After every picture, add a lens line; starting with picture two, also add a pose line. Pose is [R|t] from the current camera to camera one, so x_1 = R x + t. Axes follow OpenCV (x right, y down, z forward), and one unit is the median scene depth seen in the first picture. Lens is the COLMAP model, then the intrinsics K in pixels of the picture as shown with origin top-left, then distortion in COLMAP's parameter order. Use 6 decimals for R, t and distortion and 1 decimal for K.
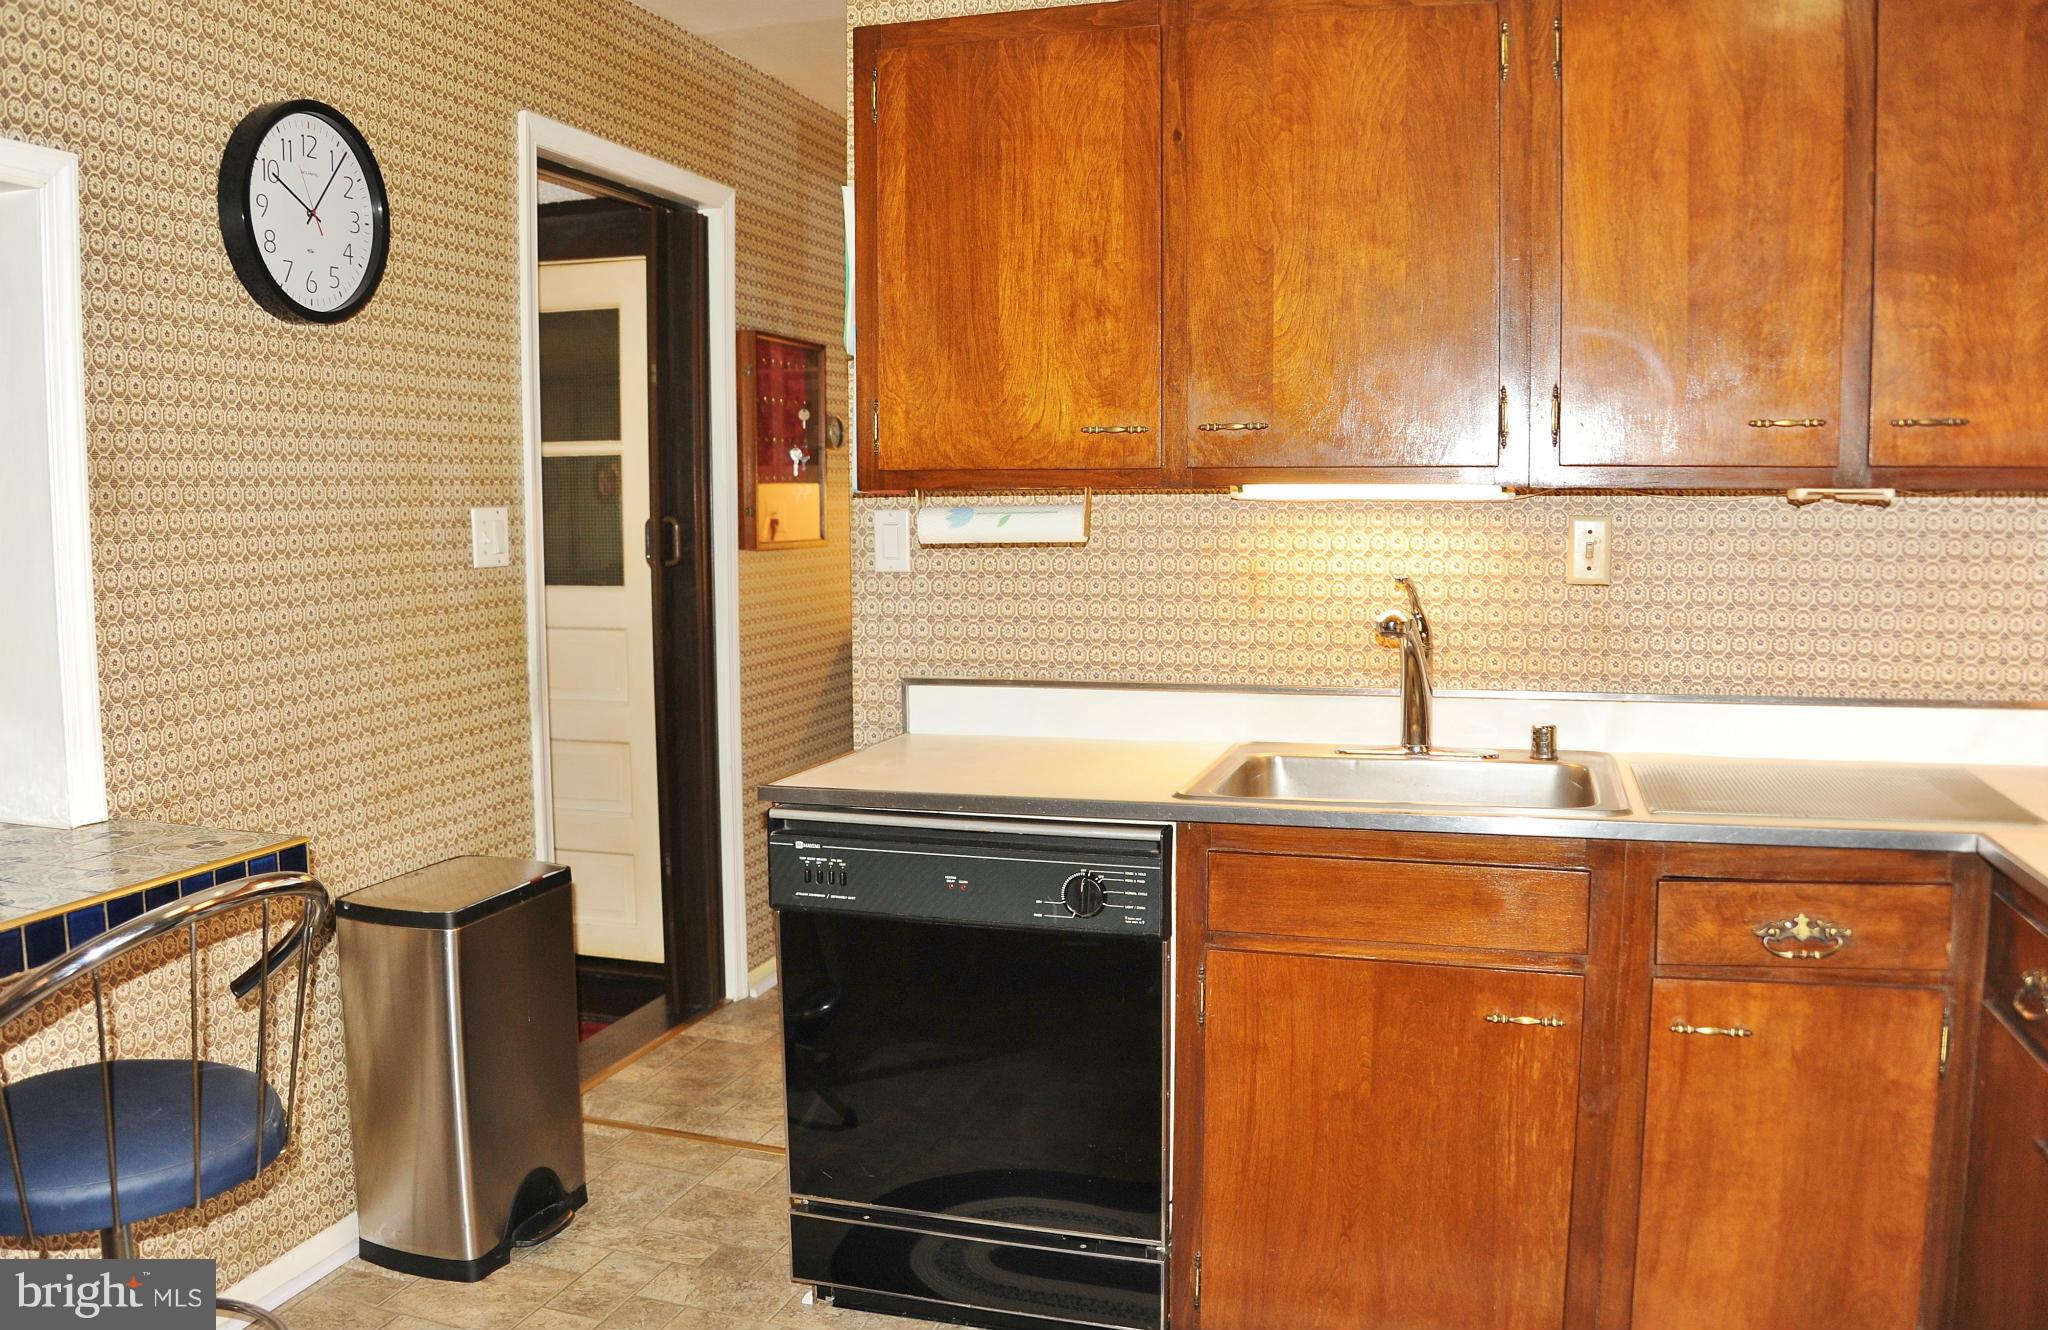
lens RADIAL K [[1632.4, 0, 1024.0], [0, 1632.4, 665.0], [0, 0, 1]] dist [-0.173838, 0.084379]
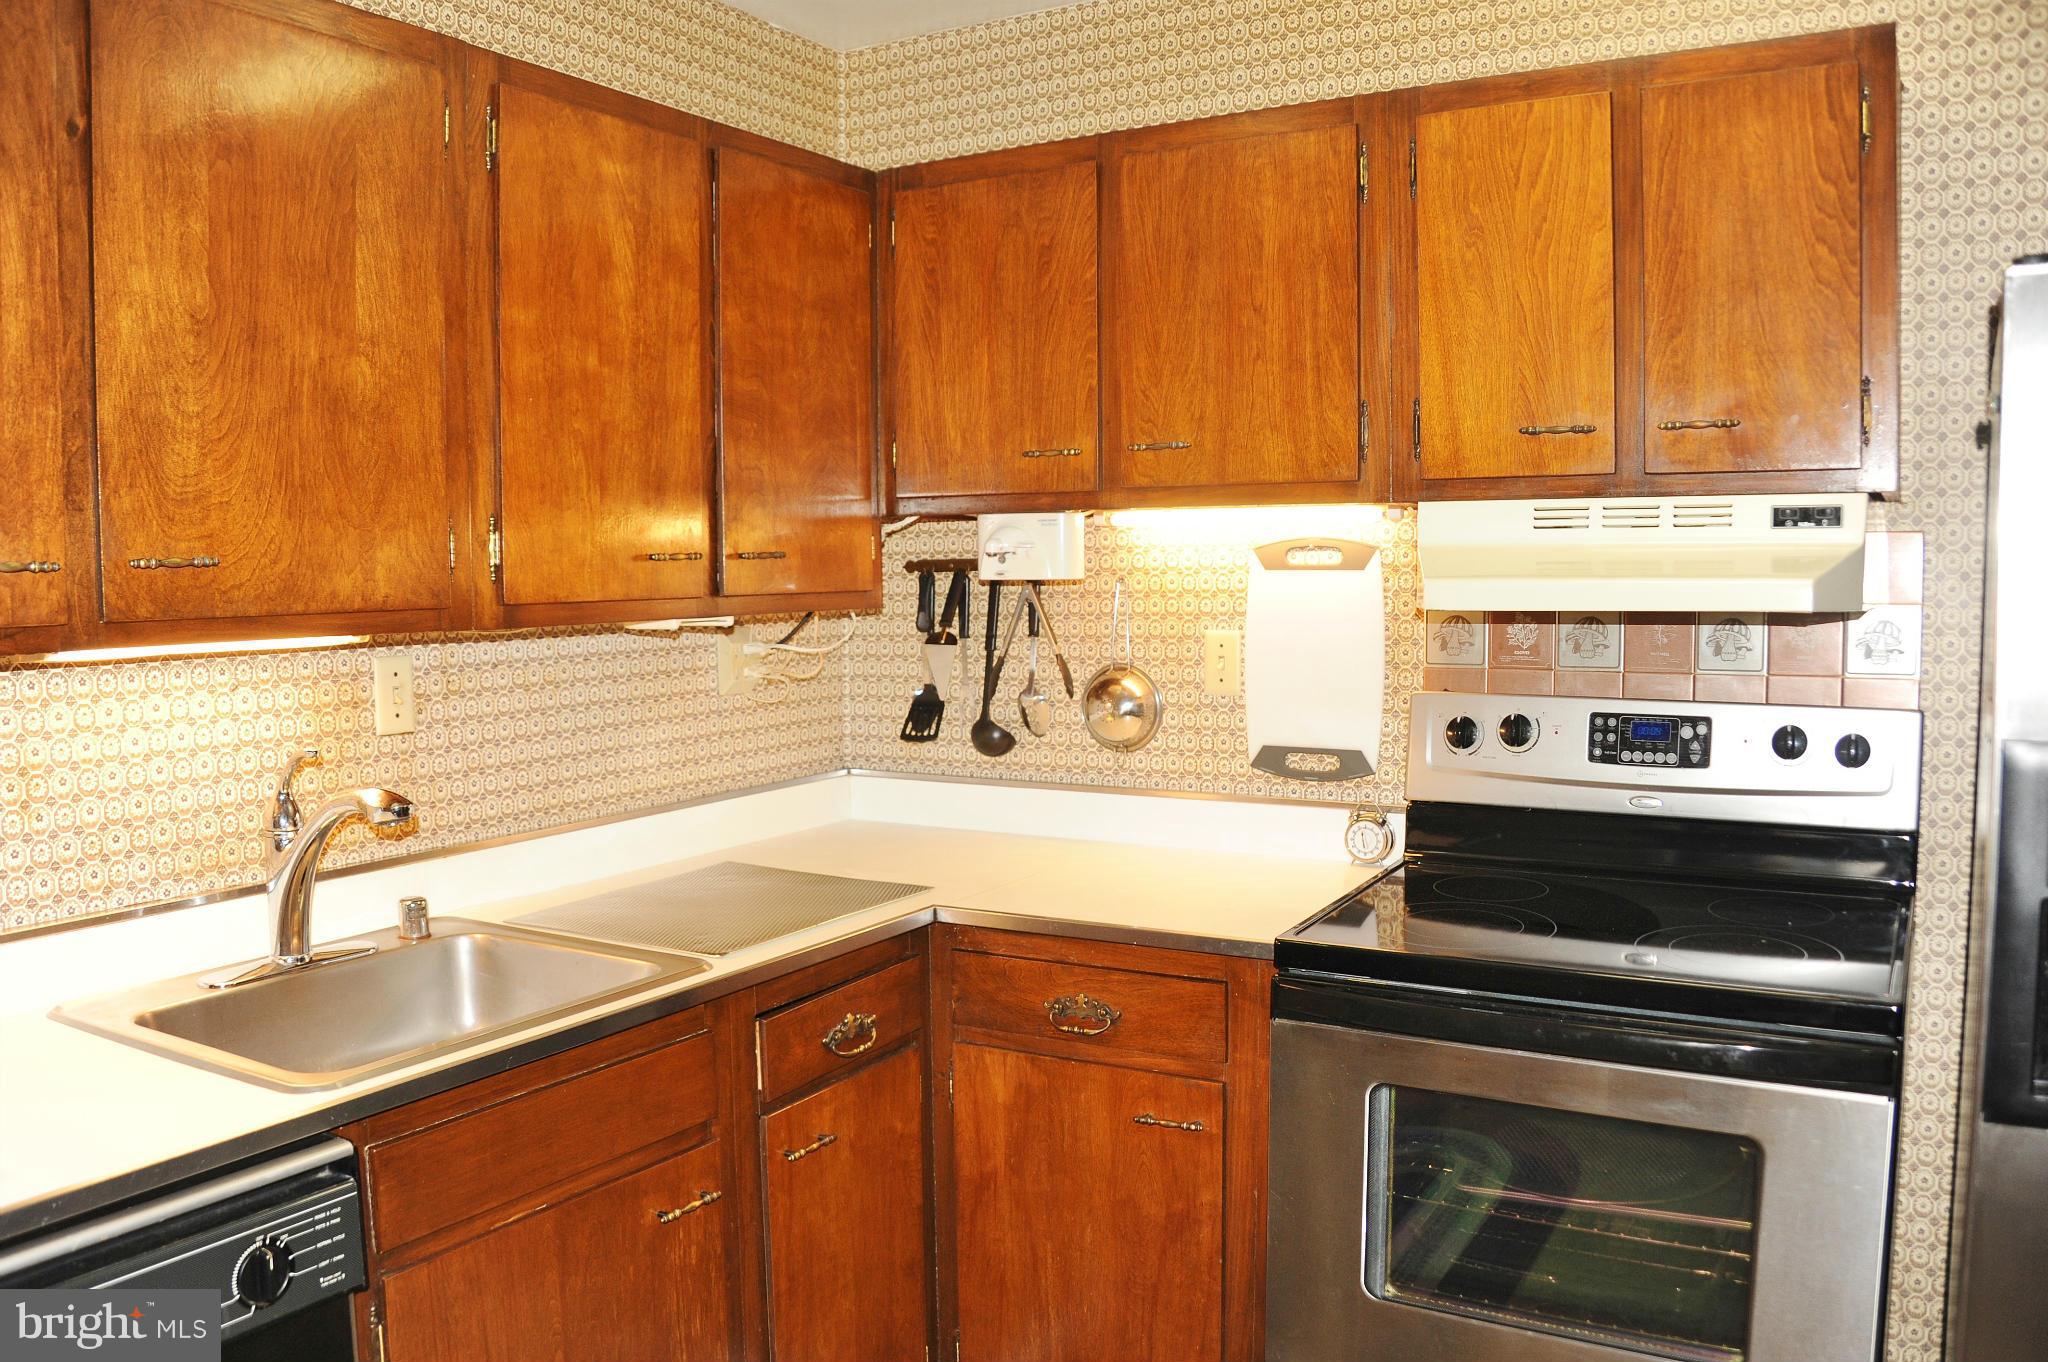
lens RADIAL K [[1613.7, 0, 1024.0], [0, 1613.7, 681.0], [0, 0, 1]] dist [-0.173662, 0.095660]
pose [[0.244235, -0.065510, 0.967501, -0.461847], [0.107933, 0.993353, 0.040014, -0.087977], [-0.963691, 0.094653, 0.249683, 0.510265]]
